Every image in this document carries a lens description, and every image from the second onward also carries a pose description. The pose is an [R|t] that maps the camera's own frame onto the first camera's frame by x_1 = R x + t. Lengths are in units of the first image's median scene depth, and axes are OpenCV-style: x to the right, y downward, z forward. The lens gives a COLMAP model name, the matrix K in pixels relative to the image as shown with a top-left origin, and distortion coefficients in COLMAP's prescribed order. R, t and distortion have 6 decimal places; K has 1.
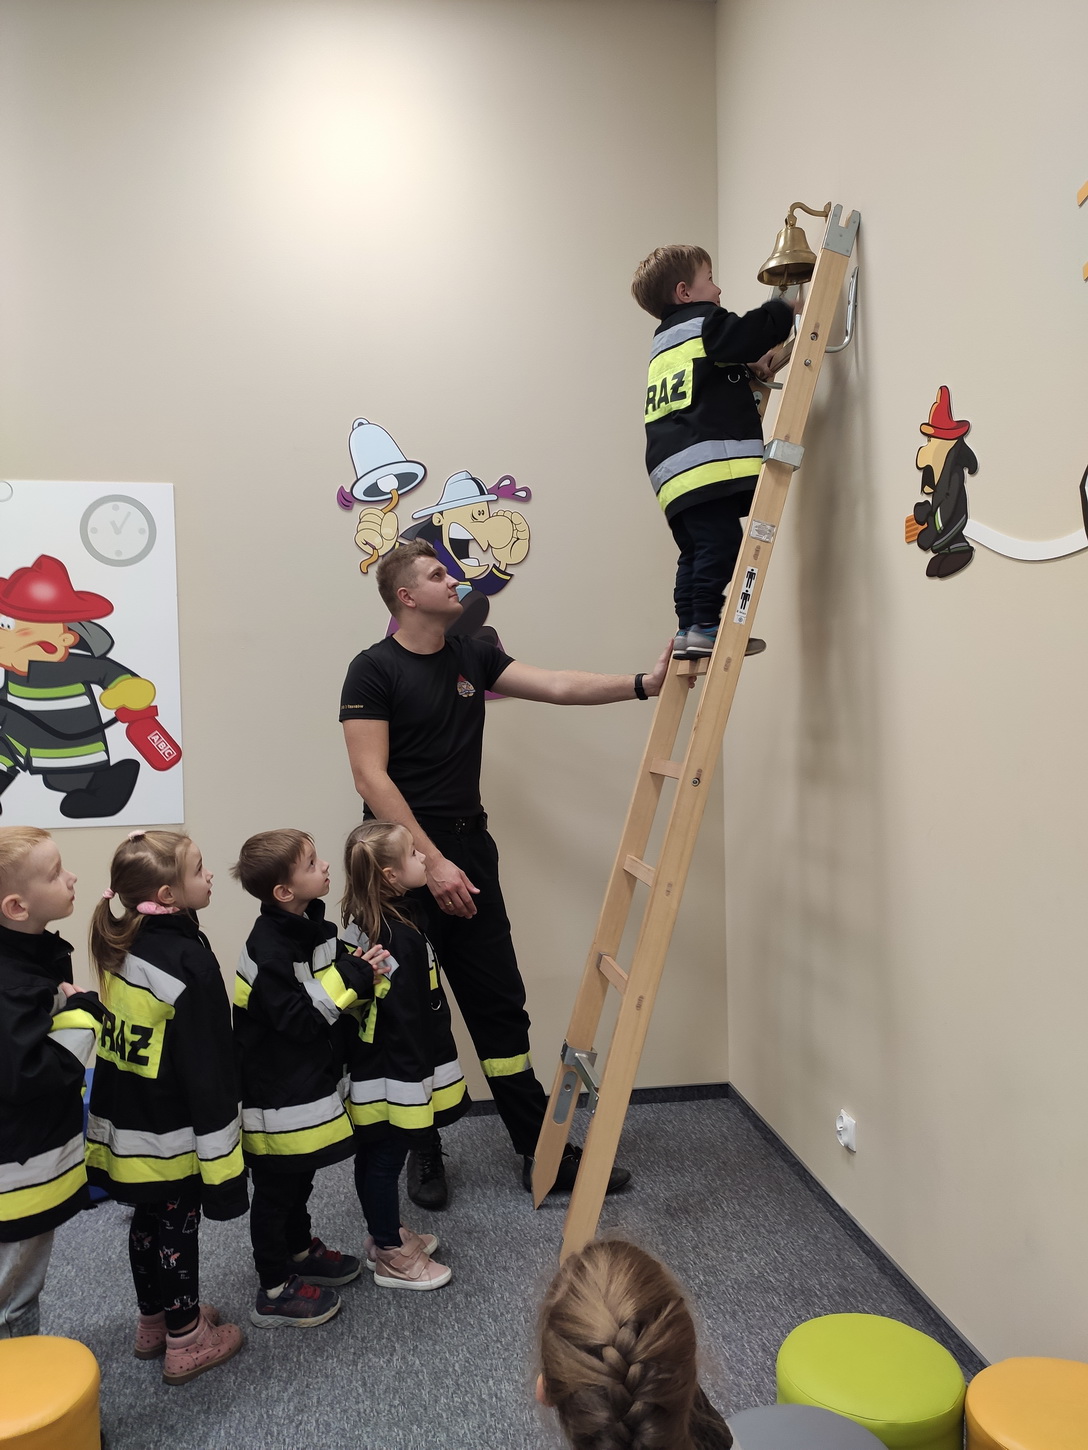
lens RADIAL K [[1108.4, 0, 521.3], [0, 1108.4, 728.3], [0, 0, 1]] dist [0.084378, -0.095703]
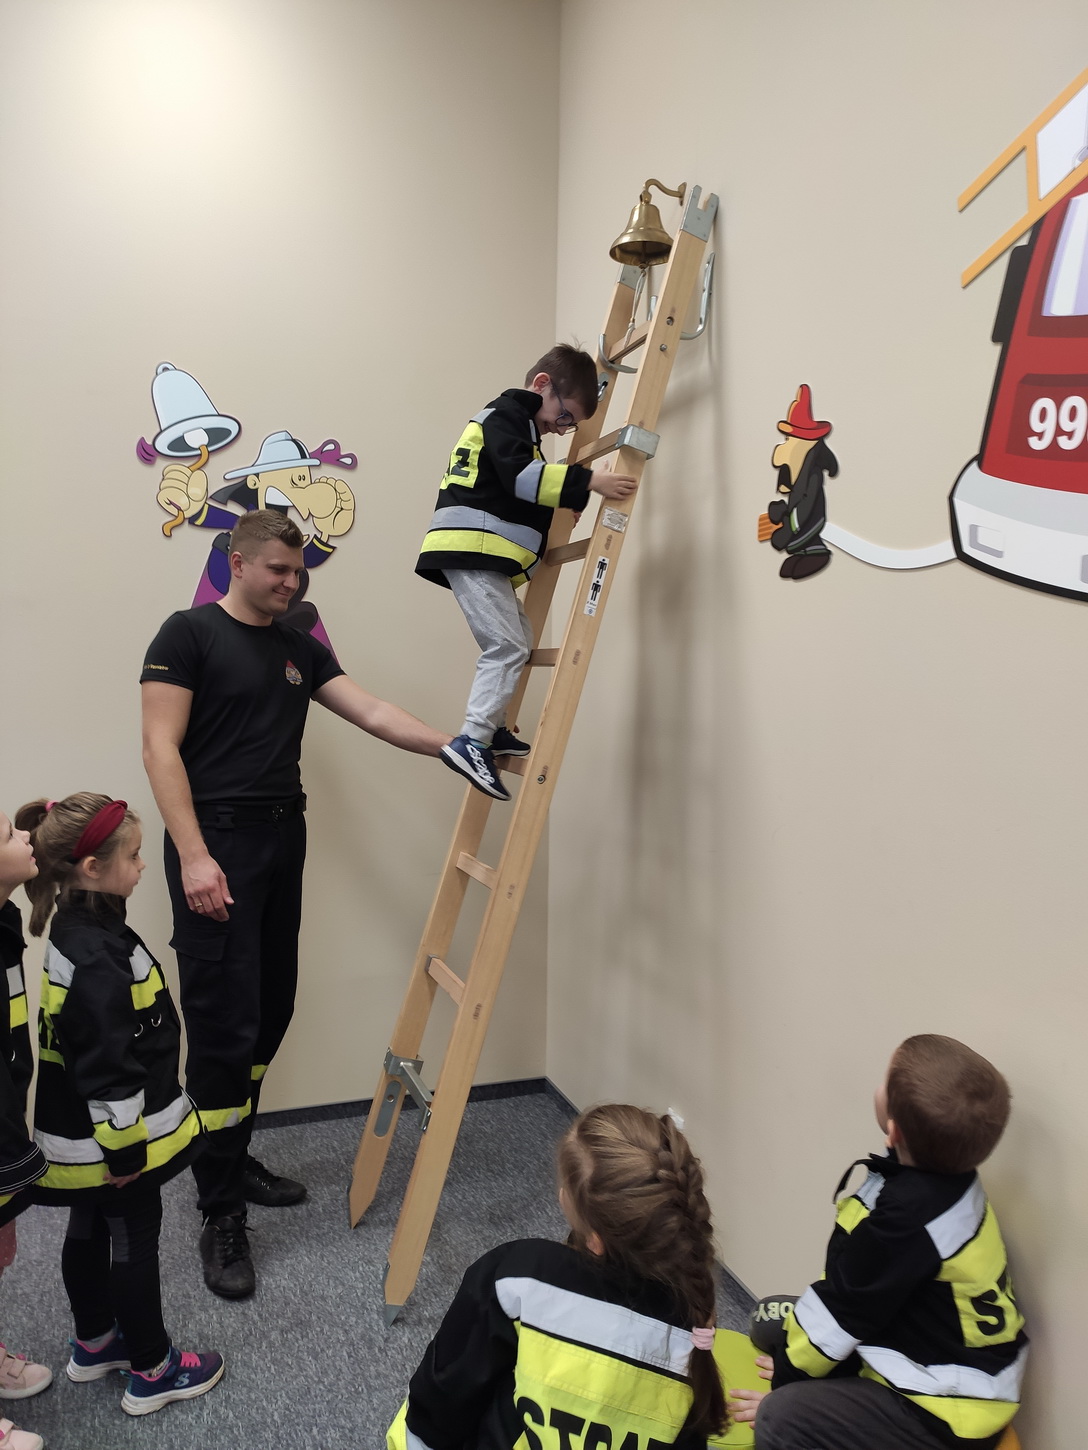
lens RADIAL K [[1113.1, 0, 528.3], [0, 1113.1, 729.5], [0, 0, 1]] dist [0.079889, -0.093368]
pose [[0.979511, 0.020188, 0.200375, -0.043056], [-0.025450, 0.999395, 0.023717, -0.015761], [-0.199774, -0.028331, 0.979432, 0.060606]]
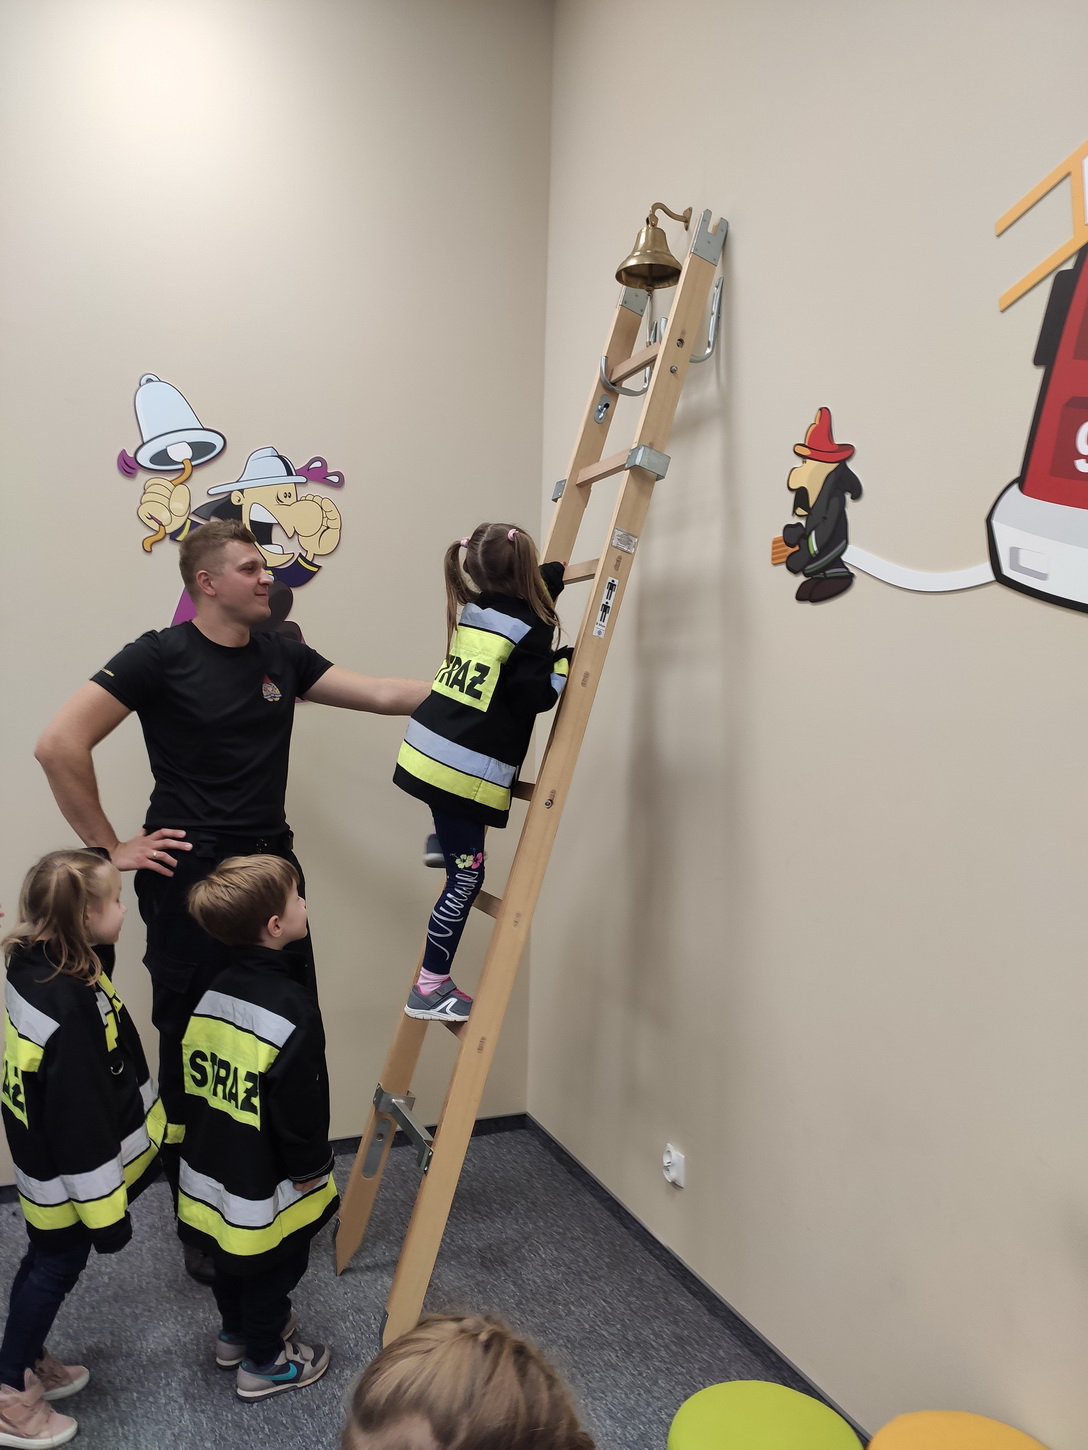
lens RADIAL K [[1108.4, 0, 521.3], [0, 1108.4, 728.3], [0, 0, 1]] dist [0.084378, -0.095703]
pose [[0.966600, 0.036351, 0.253699, -0.095492], [-0.035560, 0.999338, -0.007704, -0.006417], [-0.253811, -0.001575, 0.967253, 0.099138]]
